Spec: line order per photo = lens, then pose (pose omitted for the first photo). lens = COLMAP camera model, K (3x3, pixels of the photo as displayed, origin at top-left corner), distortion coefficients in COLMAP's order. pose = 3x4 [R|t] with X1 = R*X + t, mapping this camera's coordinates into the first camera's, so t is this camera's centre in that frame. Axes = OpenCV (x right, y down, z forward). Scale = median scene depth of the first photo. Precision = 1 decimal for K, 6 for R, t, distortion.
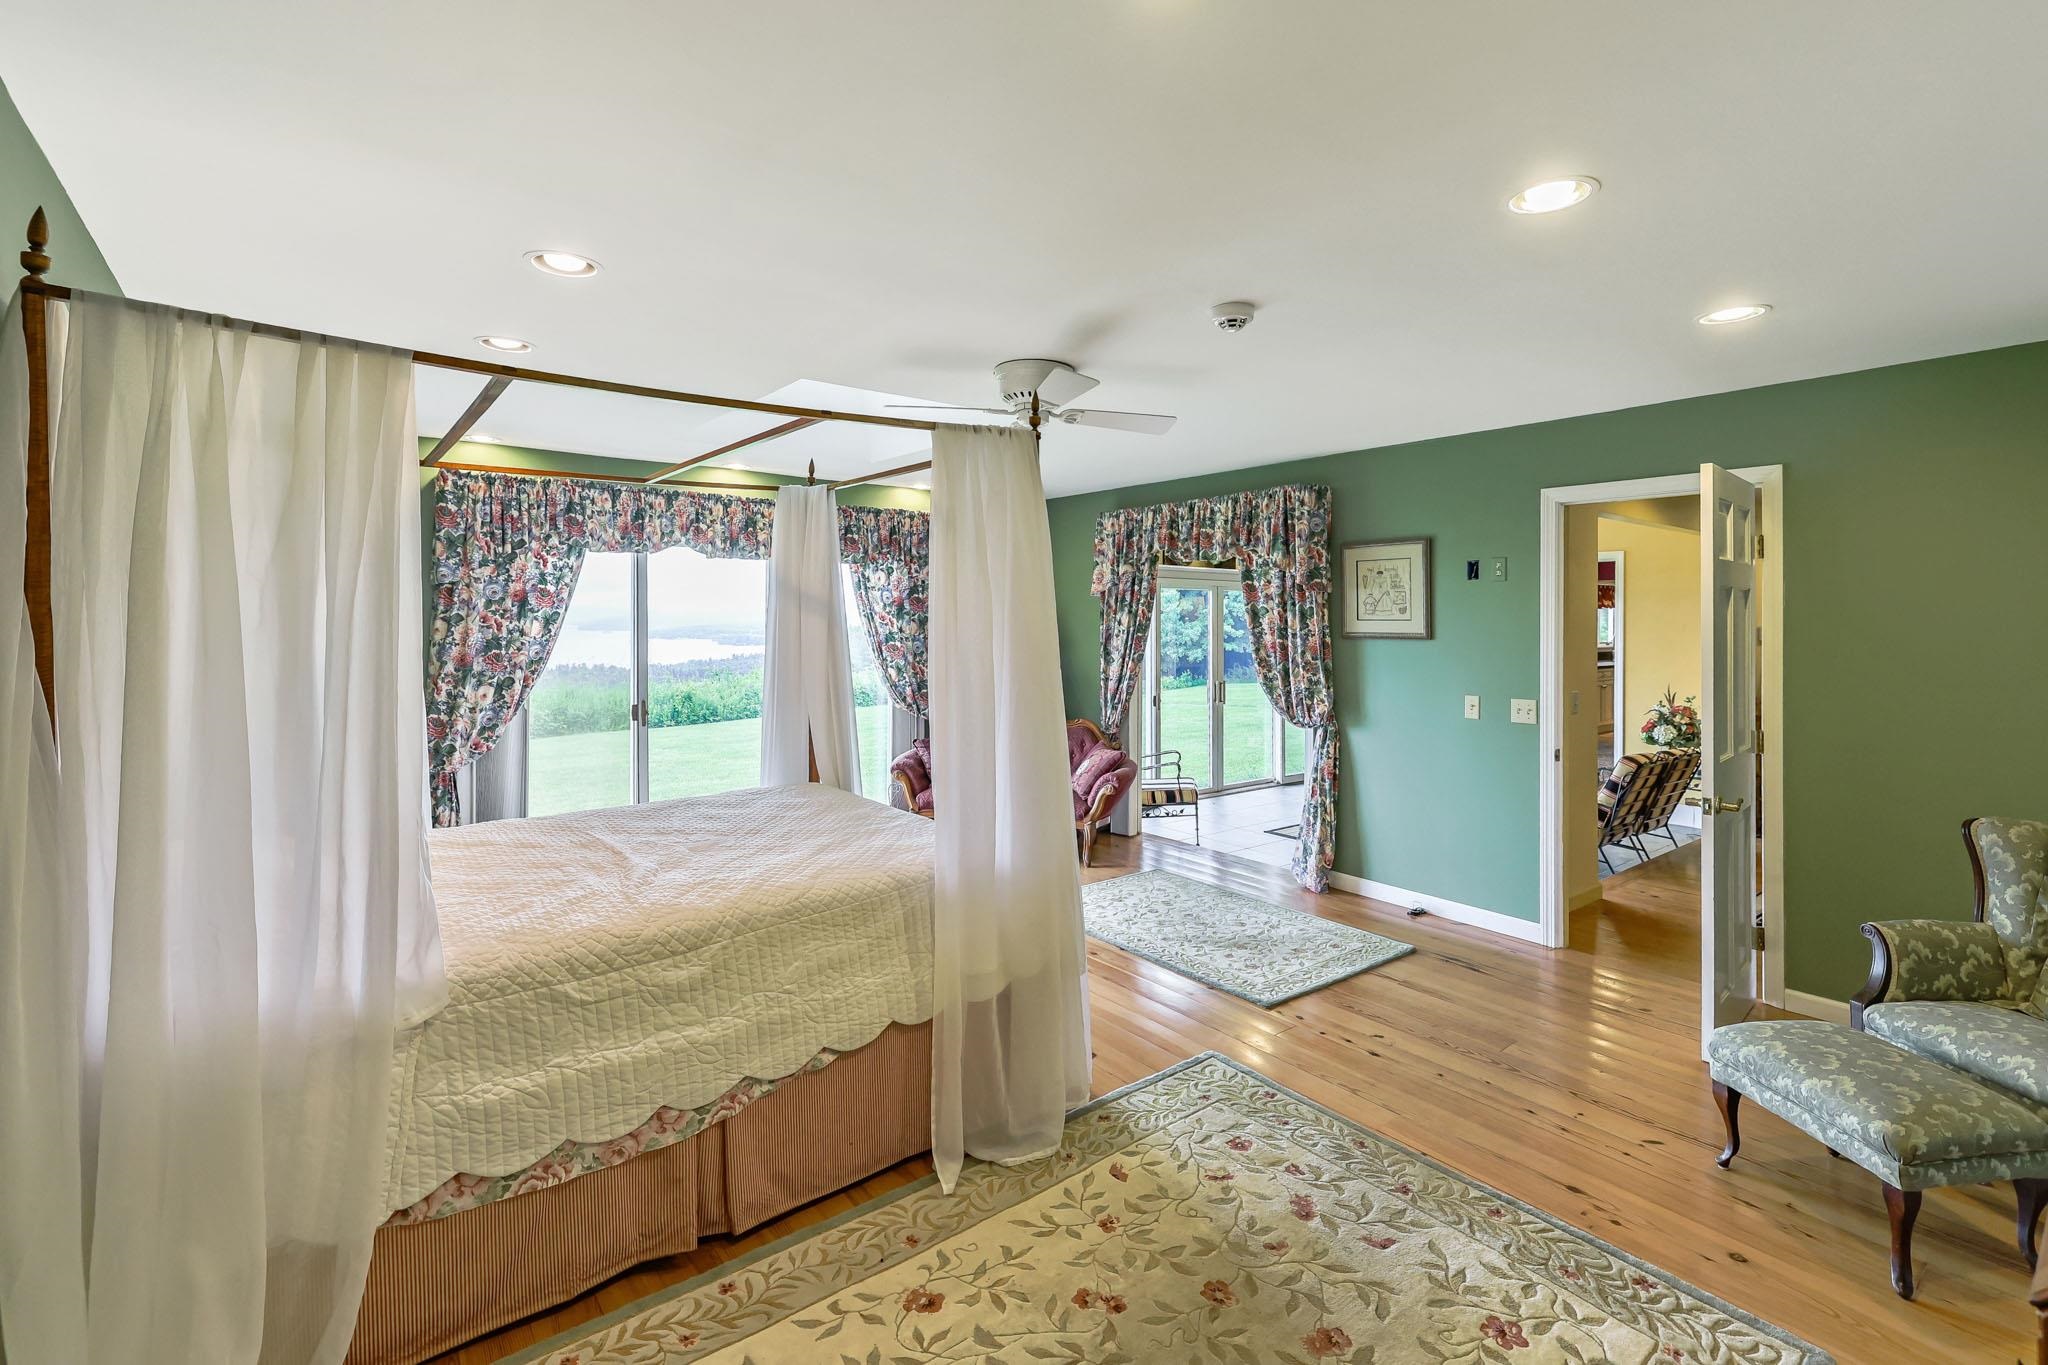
lens RADIAL K [[952.5, 0, 1069.0], [0, 952.5, 644.5], [0, 0, 1]] dist [0.001135, -0.000153]
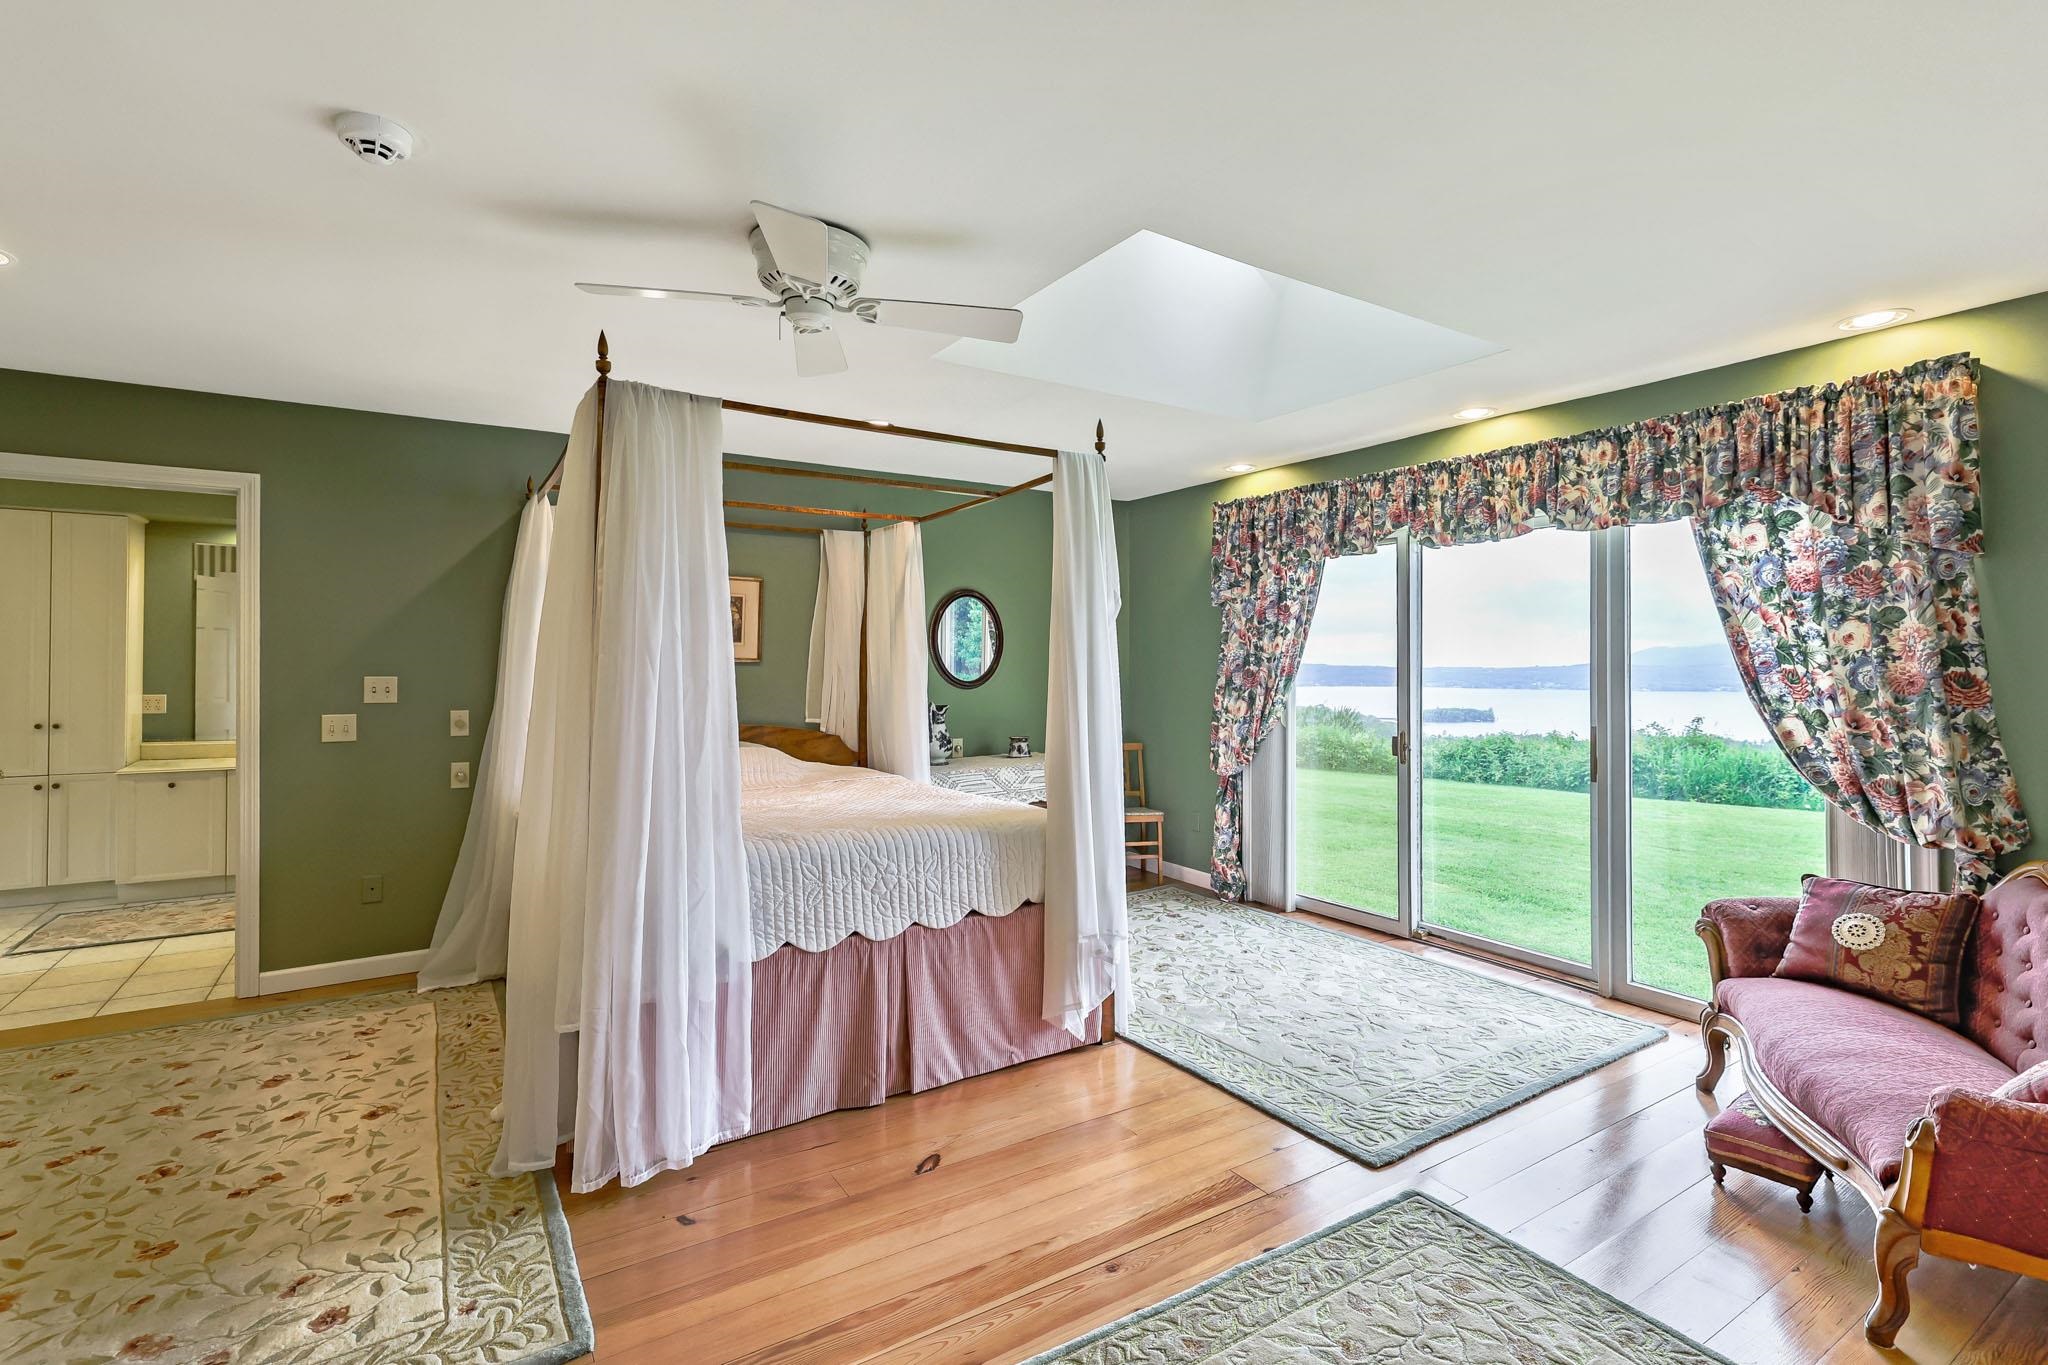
lens RADIAL K [[913.2, 0, 1010.8], [0, 913.2, 689.7], [0, 0, 1]] dist [-0.000141, -0.000823]
pose [[-0.122877, 0.023676, -0.992139, 0.742173], [-0.030546, 0.999151, 0.027627, 0.020485], [0.991952, 0.033701, -0.122050, 1.493953]]
